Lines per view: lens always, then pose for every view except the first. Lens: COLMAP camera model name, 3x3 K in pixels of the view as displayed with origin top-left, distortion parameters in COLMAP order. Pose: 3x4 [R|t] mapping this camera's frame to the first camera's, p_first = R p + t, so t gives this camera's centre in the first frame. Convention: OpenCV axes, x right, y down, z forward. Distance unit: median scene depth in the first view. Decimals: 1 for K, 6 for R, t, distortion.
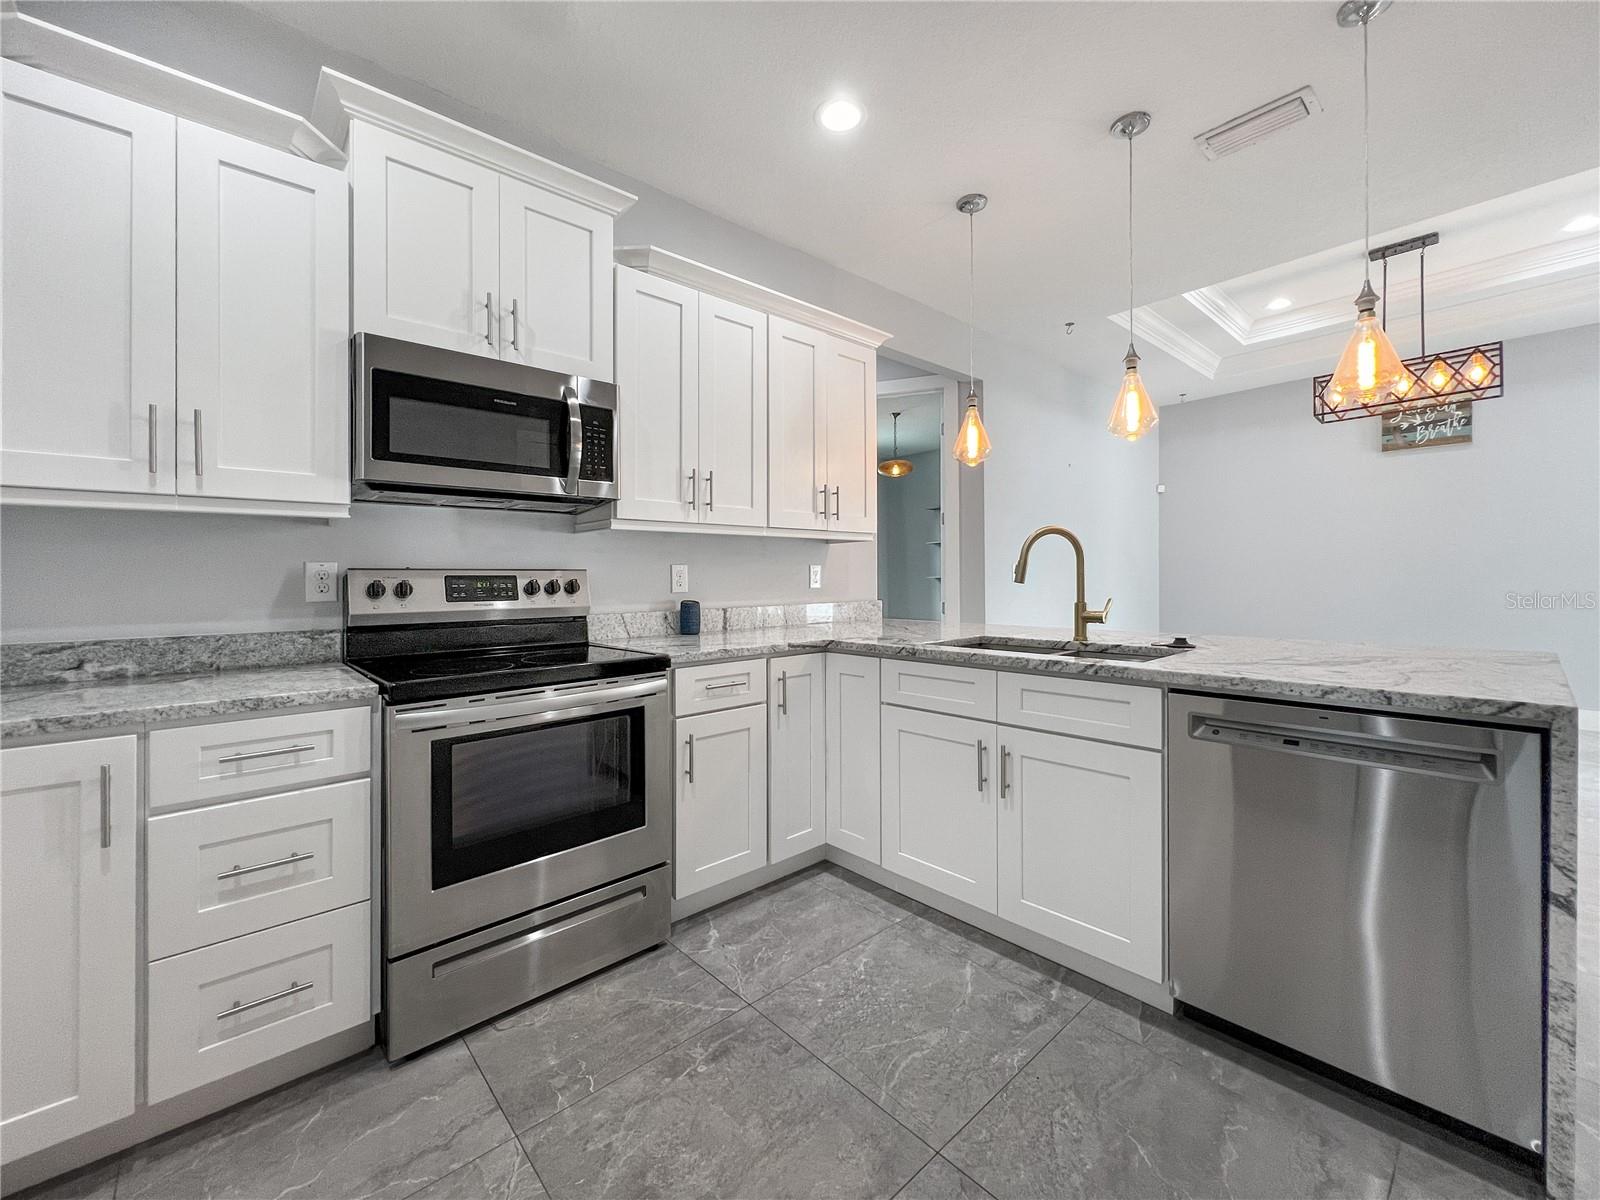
lens RADIAL K [[647.2, 0, 800.0], [0, 647.2, 600.0], [0, 0, 1]] dist [-0.002274, 0.000146]
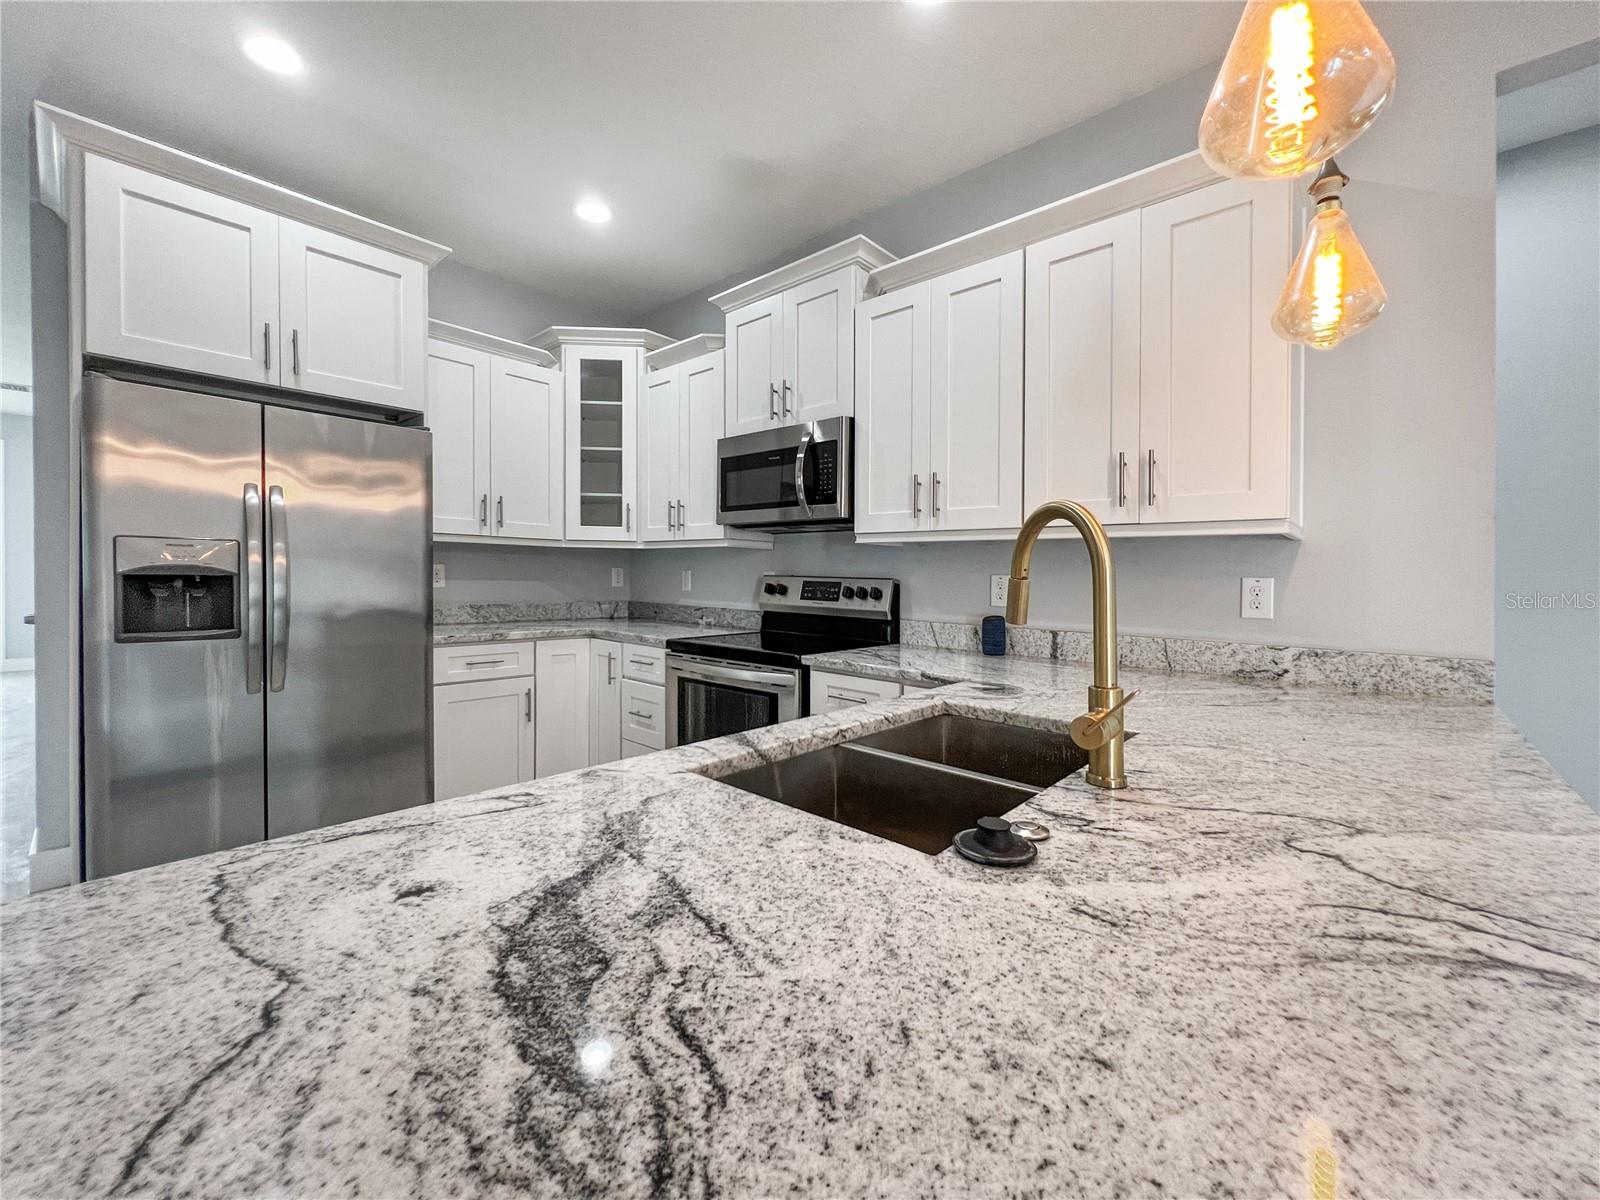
lens RADIAL K [[638.7, 0, 800.0], [0, 638.7, 600.0], [0, 0, 1]] dist [-0.001307, 0.000366]
pose [[0.110134, 0.052932, -0.992506, 0.787038], [-0.052859, 0.997480, 0.047331, -0.057416], [0.992510, 0.047251, 0.112654, 0.768272]]
